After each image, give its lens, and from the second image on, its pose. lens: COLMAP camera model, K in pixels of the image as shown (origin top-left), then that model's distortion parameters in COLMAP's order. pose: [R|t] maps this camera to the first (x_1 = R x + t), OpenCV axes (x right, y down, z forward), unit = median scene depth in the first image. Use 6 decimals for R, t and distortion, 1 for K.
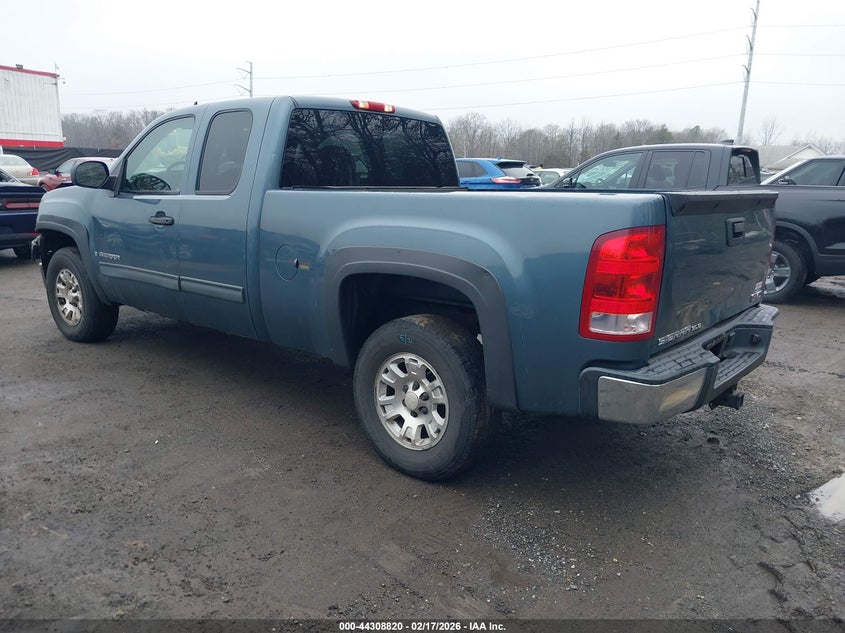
lens RADIAL K [[671.8, 0, 420.8], [0, 671.8, 317.2], [0, 0, 1]] dist [-0.011600, -0.009673]
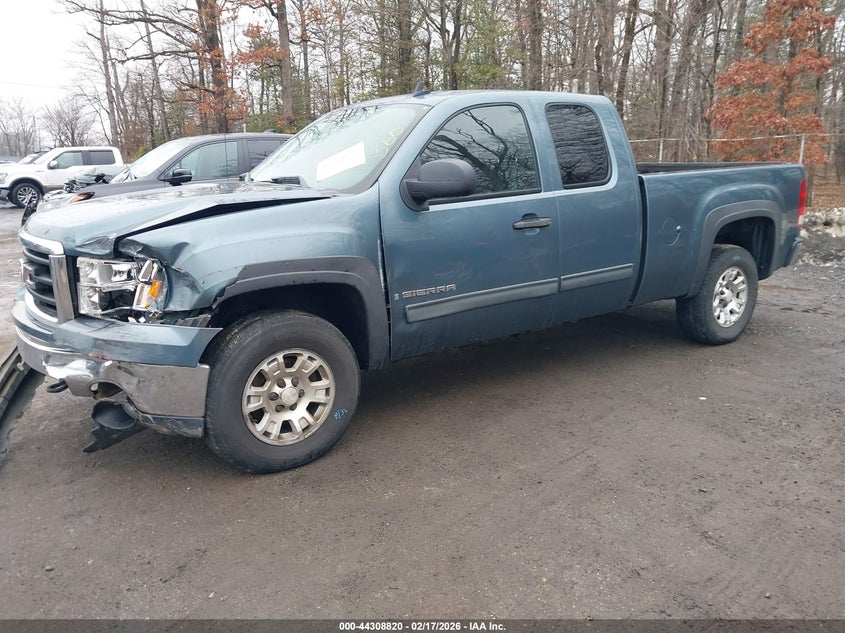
lens RADIAL K [[671.8, 0, 420.6], [0, 671.8, 315.9], [0, 0, 1]] dist [-0.011600, -0.009673]
pose [[0.267903, -0.251247, 0.930109, -1.310185], [0.225995, 0.954851, 0.192836, -0.236806], [-0.936565, 0.158538, 0.312588, 0.894531]]
